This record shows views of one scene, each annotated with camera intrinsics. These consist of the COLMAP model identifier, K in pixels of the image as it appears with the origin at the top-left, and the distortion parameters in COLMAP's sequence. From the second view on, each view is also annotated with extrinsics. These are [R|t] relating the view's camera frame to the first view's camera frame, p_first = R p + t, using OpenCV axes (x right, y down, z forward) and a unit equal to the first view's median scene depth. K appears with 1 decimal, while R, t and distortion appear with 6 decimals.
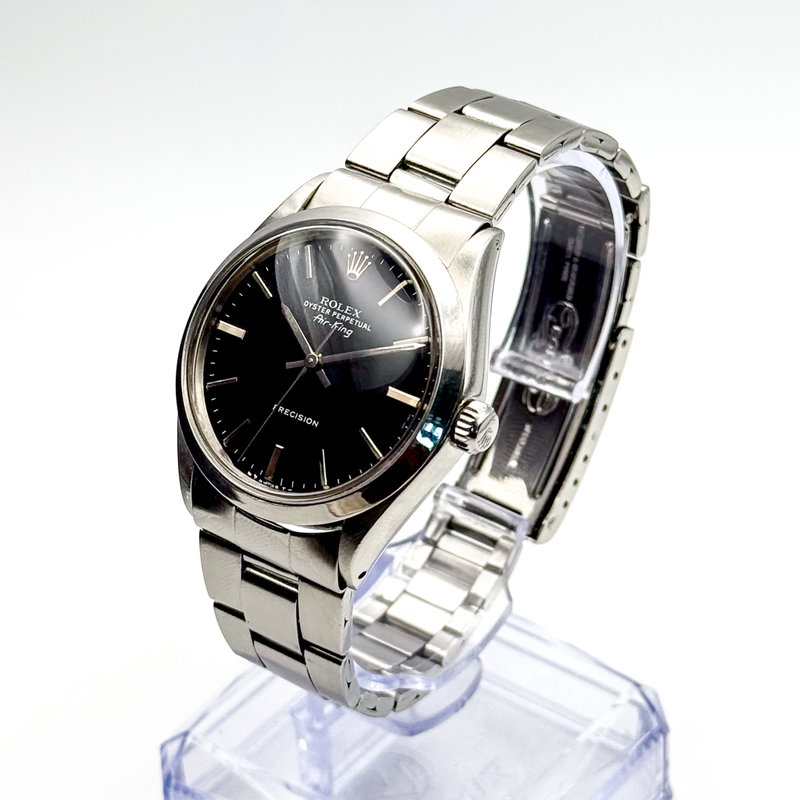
lens RADIAL K [[2666.6, 0, 400.0], [0, 2666.6, 400.0], [0, 0, 1]] dist [-0.028717, -0.548025]
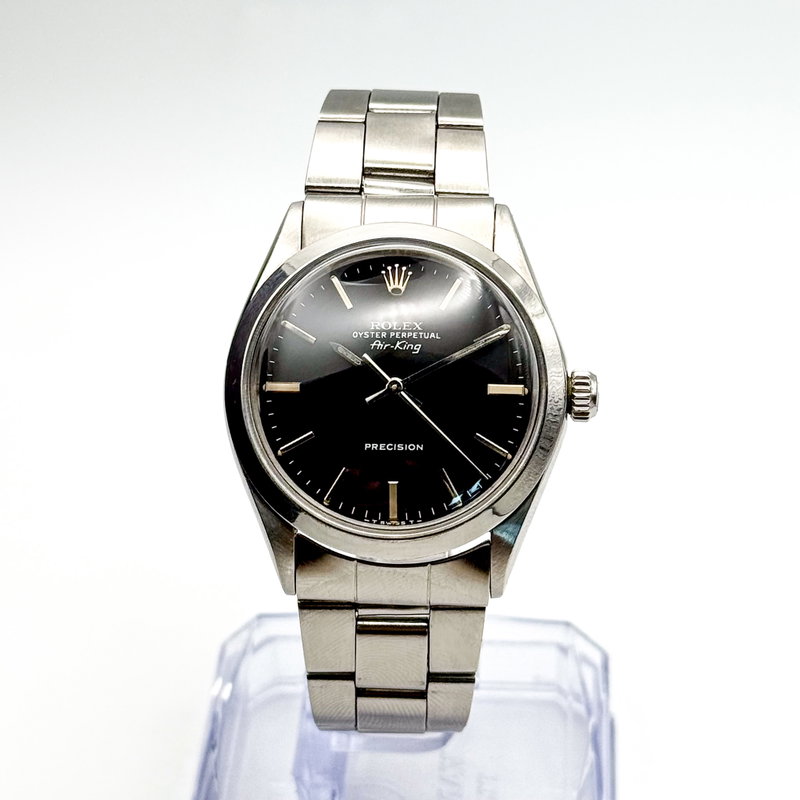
lens RADIAL K [[2666.6, 0, 400.0], [0, 2666.6, 400.0], [0, 0, 1]] dist [-0.028717, -0.548025]
pose [[0.829495, -0.306130, 0.467142, -0.472370], [0.309361, 0.948210, 0.072059, -0.077331], [-0.465009, 0.084743, 0.881241, 0.151433]]
